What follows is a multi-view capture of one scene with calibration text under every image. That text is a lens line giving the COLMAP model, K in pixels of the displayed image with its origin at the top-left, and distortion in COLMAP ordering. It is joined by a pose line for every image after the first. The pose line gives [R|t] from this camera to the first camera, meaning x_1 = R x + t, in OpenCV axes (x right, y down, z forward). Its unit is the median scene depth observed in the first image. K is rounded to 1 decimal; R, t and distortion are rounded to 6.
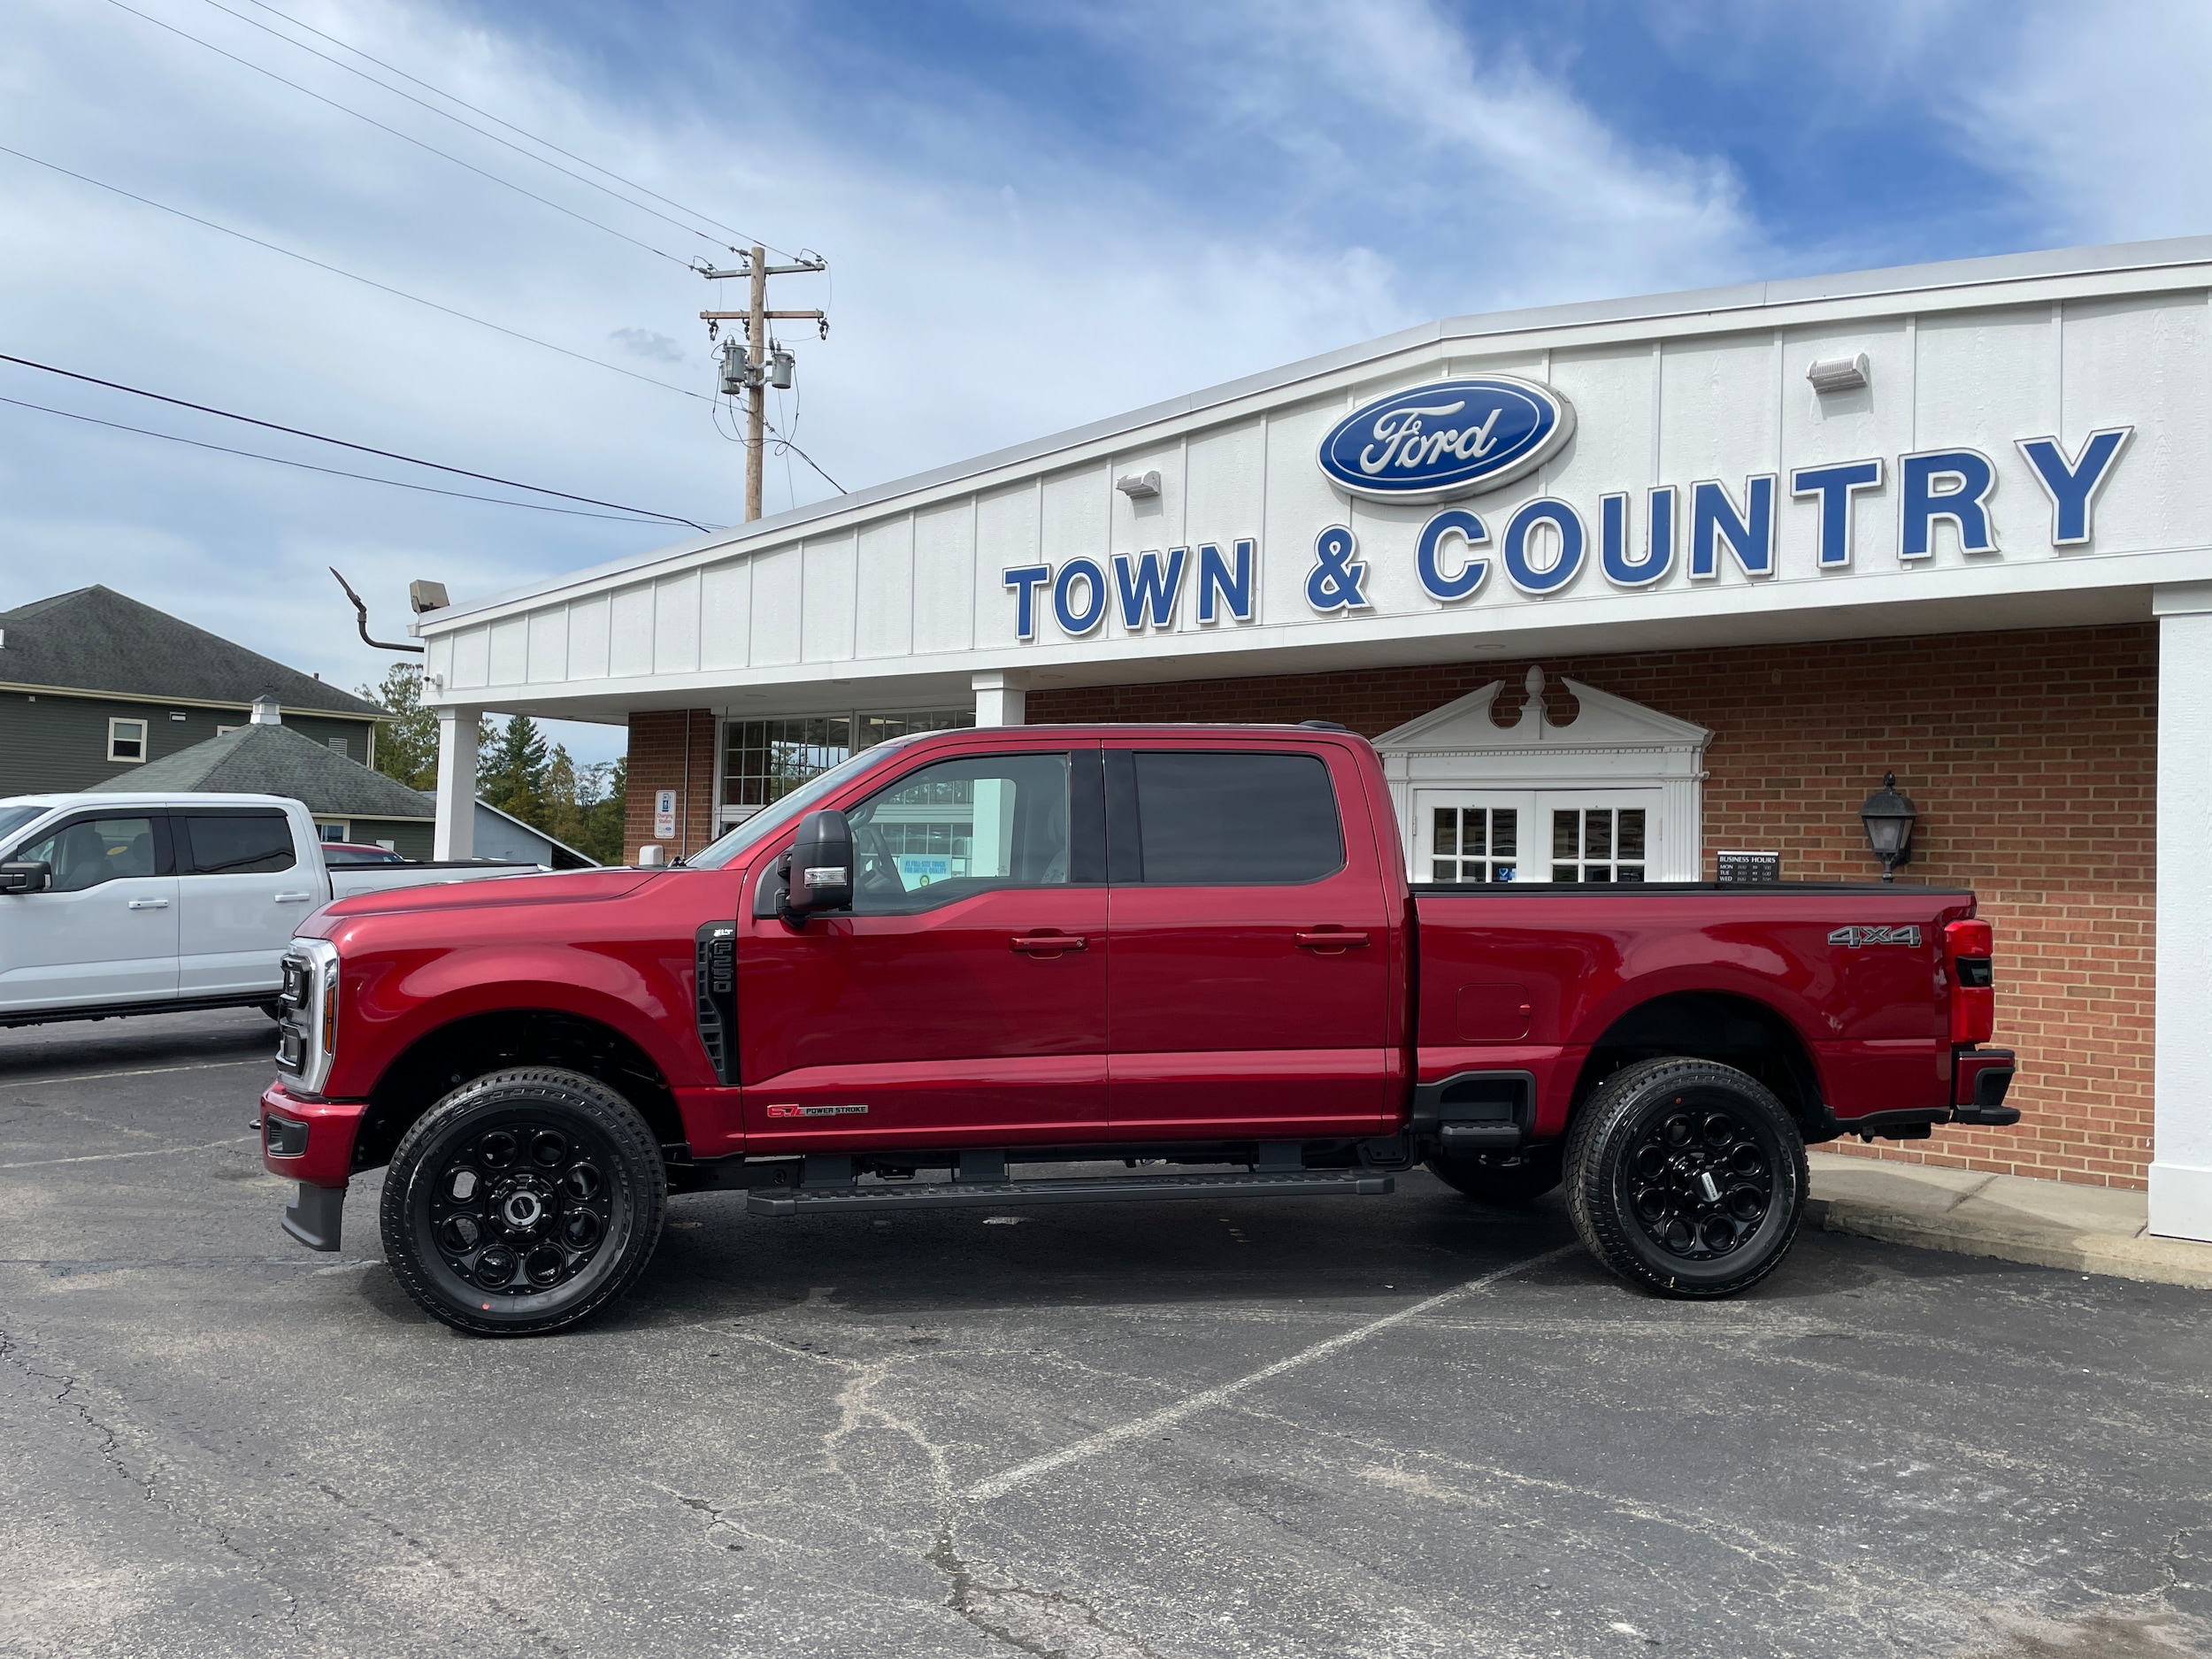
lens RADIAL K [[1664.4, 0, 1097.2], [0, 1664.4, 809.0], [0, 0, 1]] dist [0.097629, -0.122651]
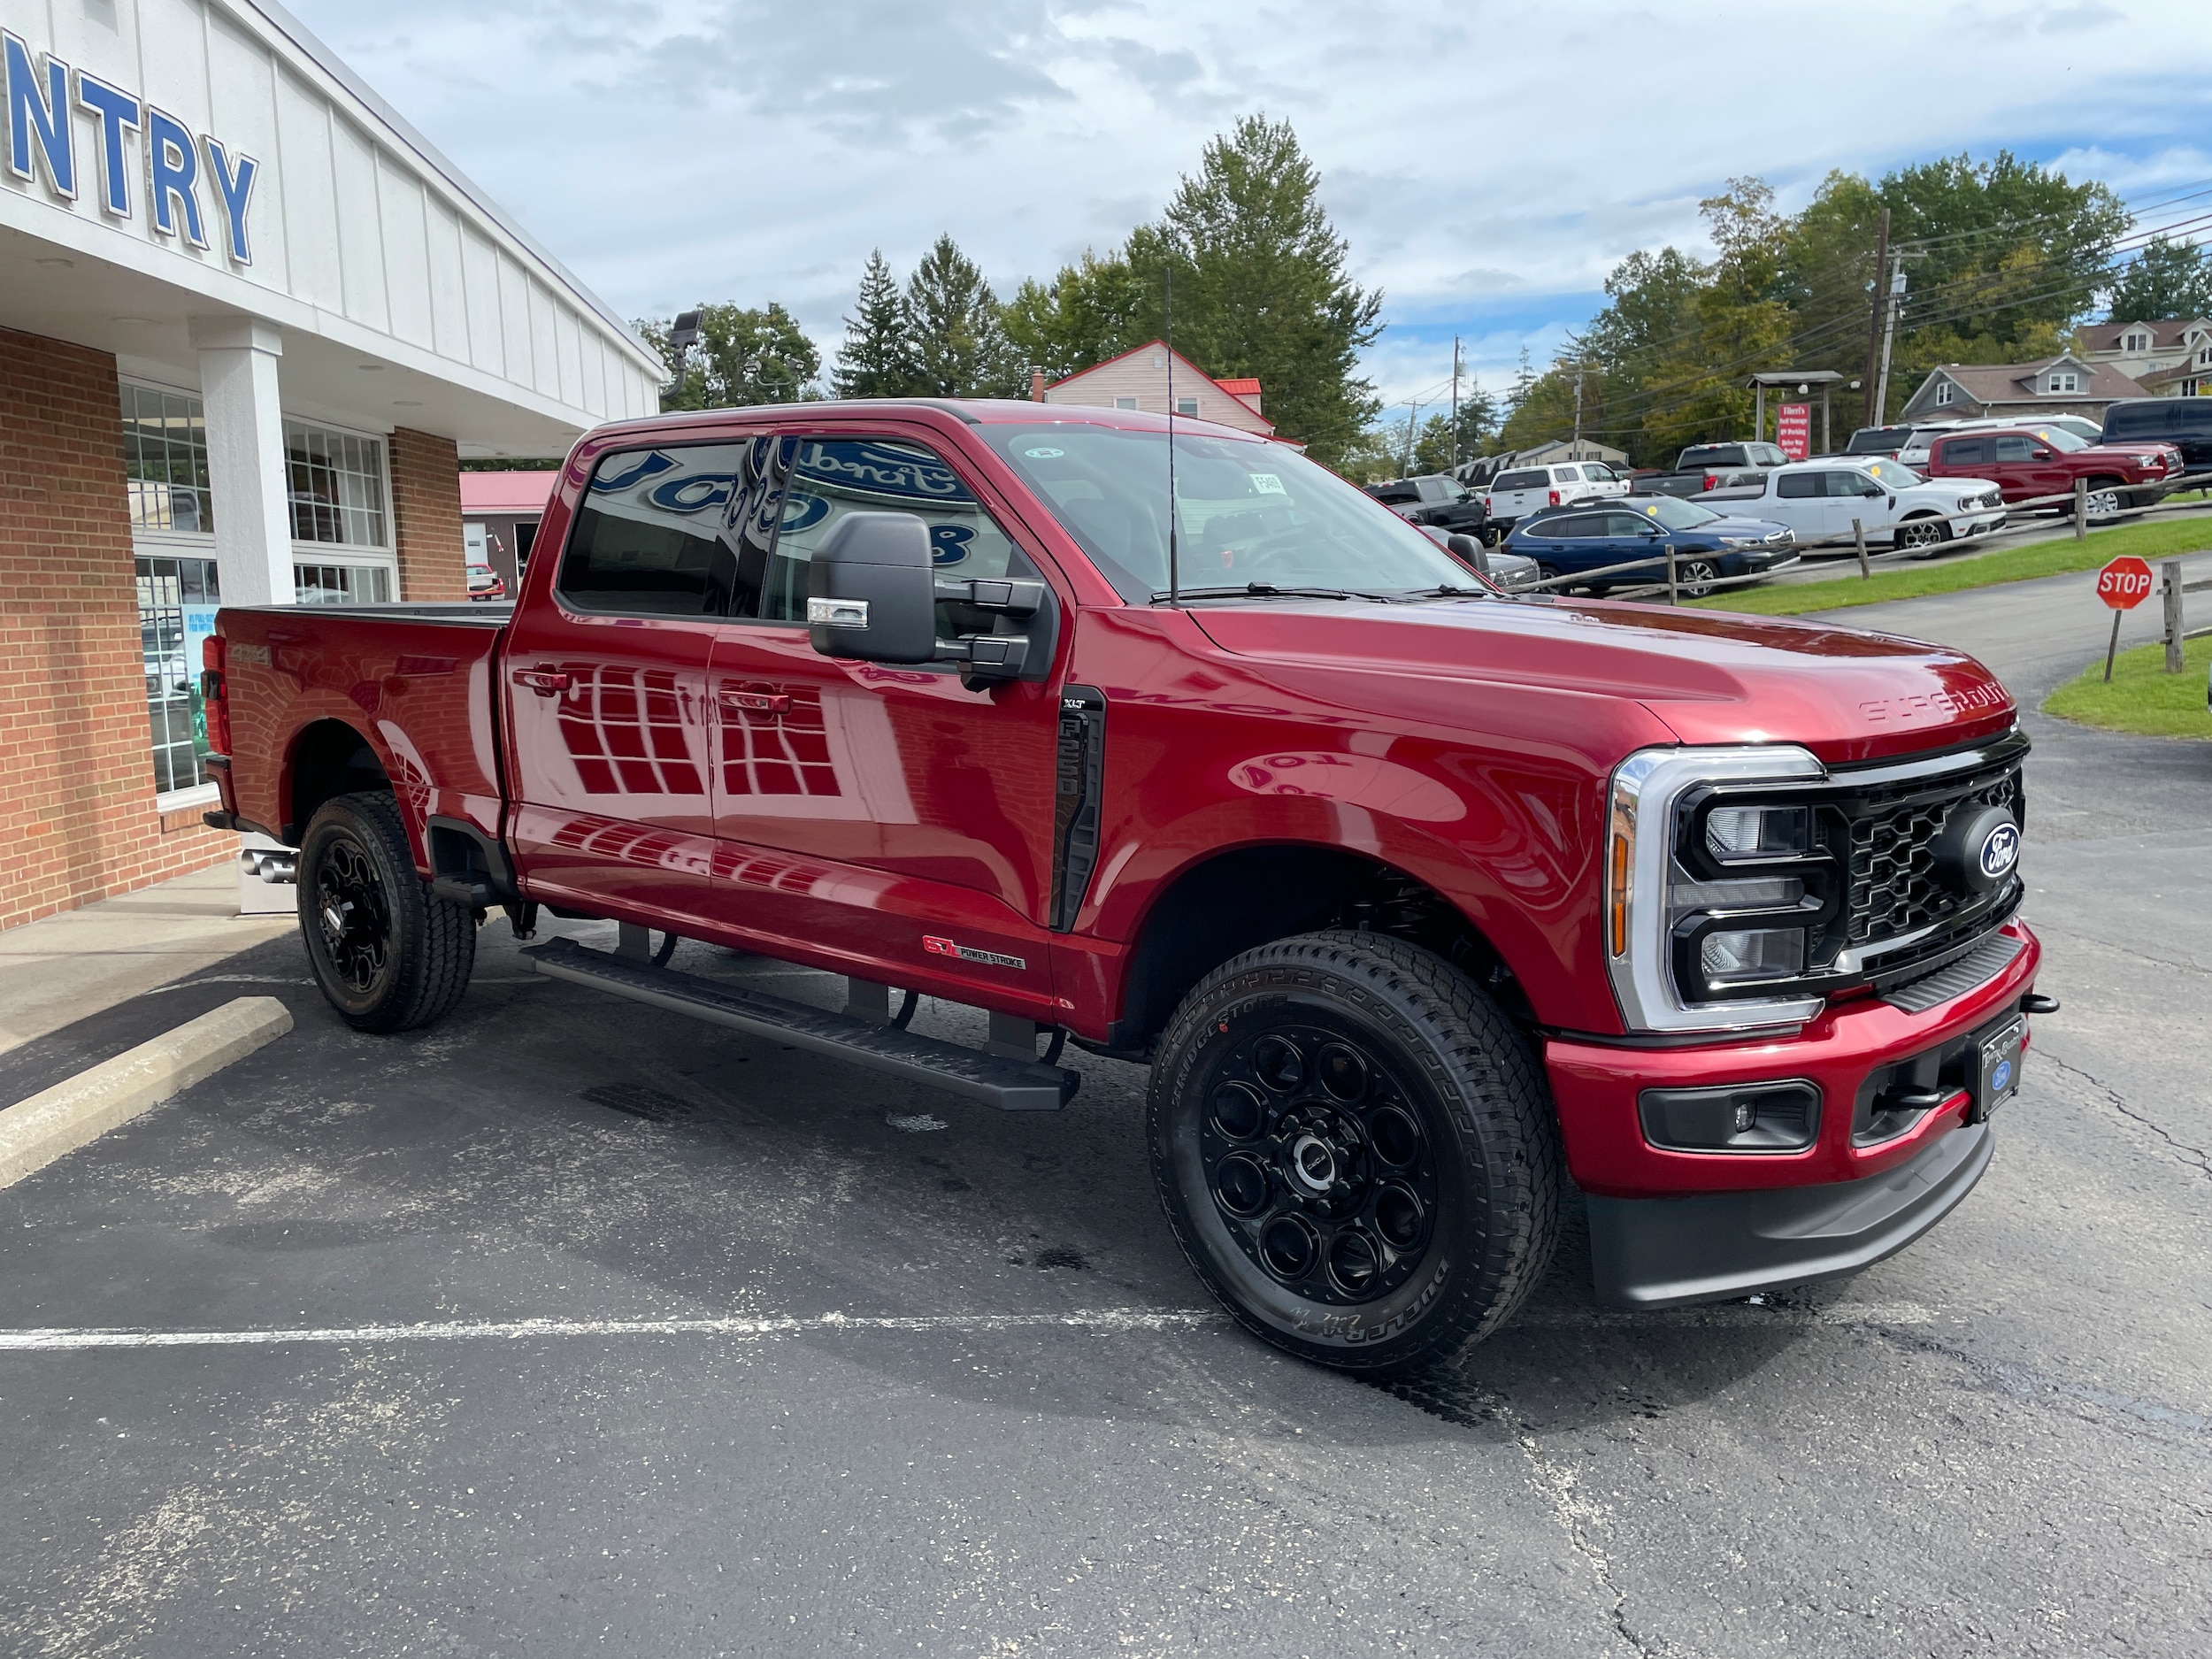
lens RADIAL K [[1664.4, 0, 1119.8], [0, 1664.4, 802.7], [0, 0, 1]] dist [0.097629, -0.122651]
pose [[-0.640011, -0.105412, 0.761100, -0.495944], [-0.021419, 0.992607, 0.119464, 0.027630], [-0.768067, 0.060157, -0.637538, 1.106775]]
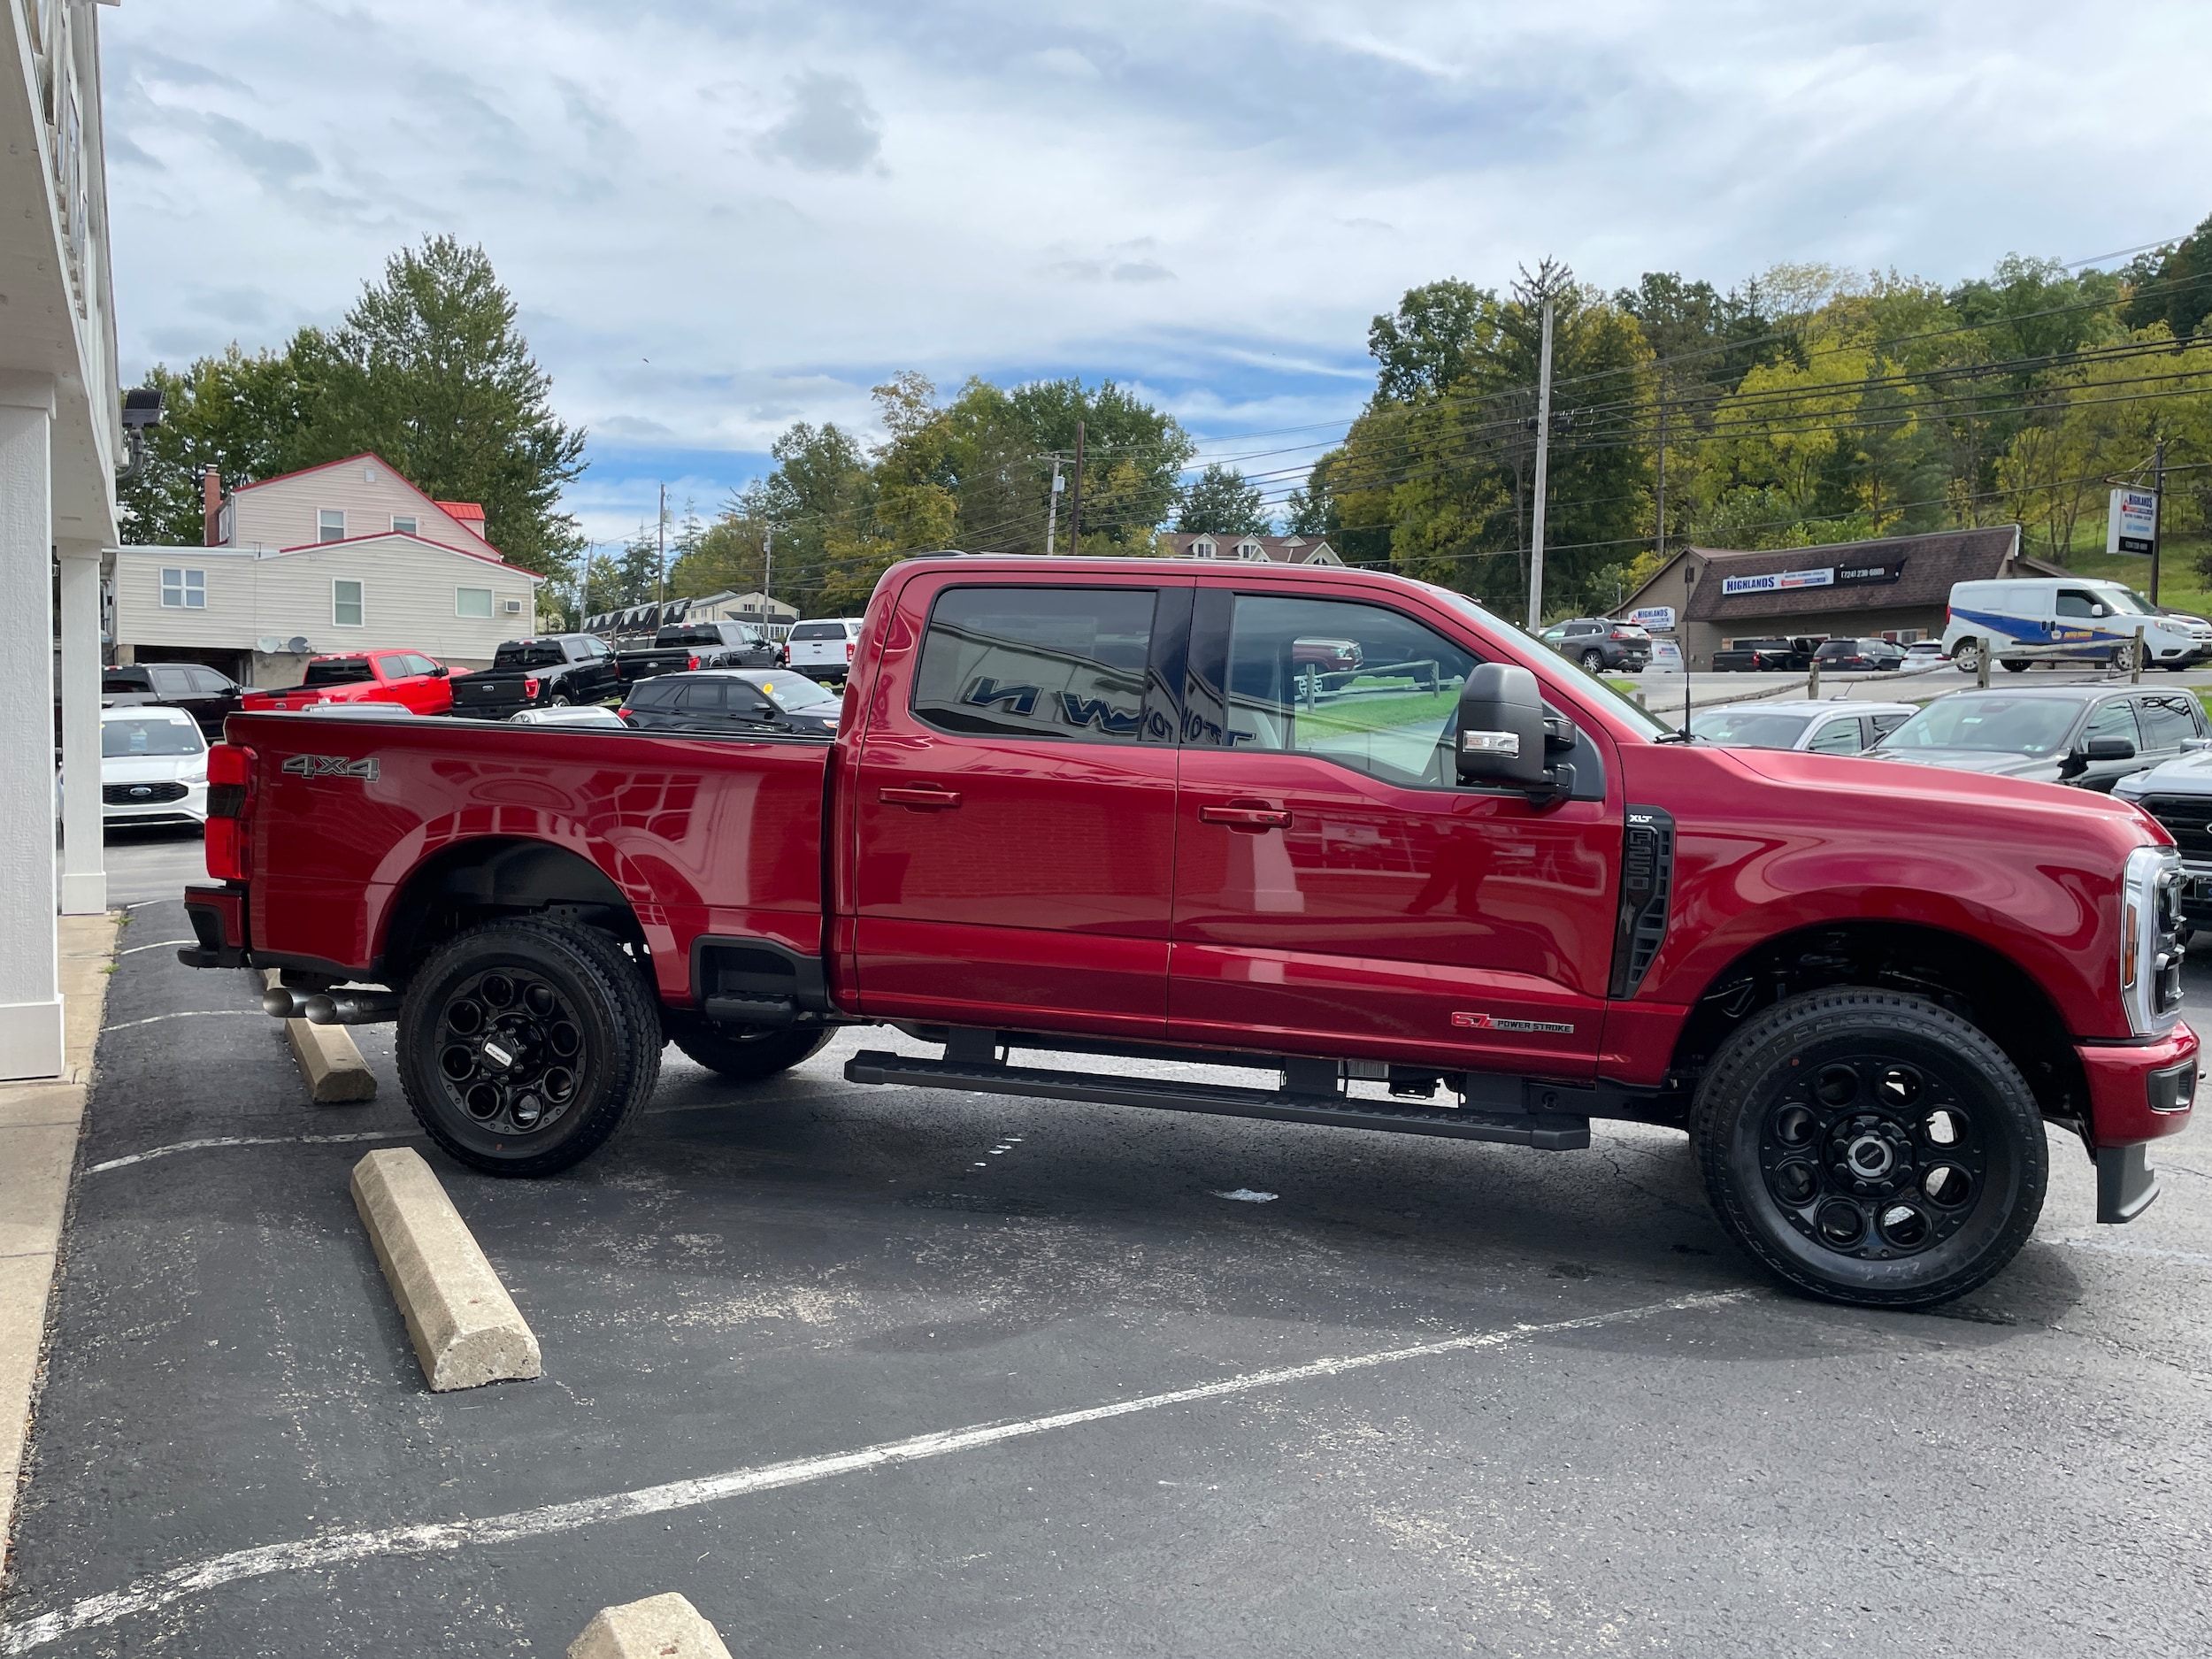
lens RADIAL K [[1664.4, 0, 1084.9], [0, 1664.4, 821.9], [0, 0, 1]] dist [0.097629, -0.122651]
pose [[-0.921485, -0.057425, 0.384146, -0.218141], [-0.050421, 0.998327, 0.028289, 0.047256], [-0.385128, 0.006699, -0.922839, 1.407118]]
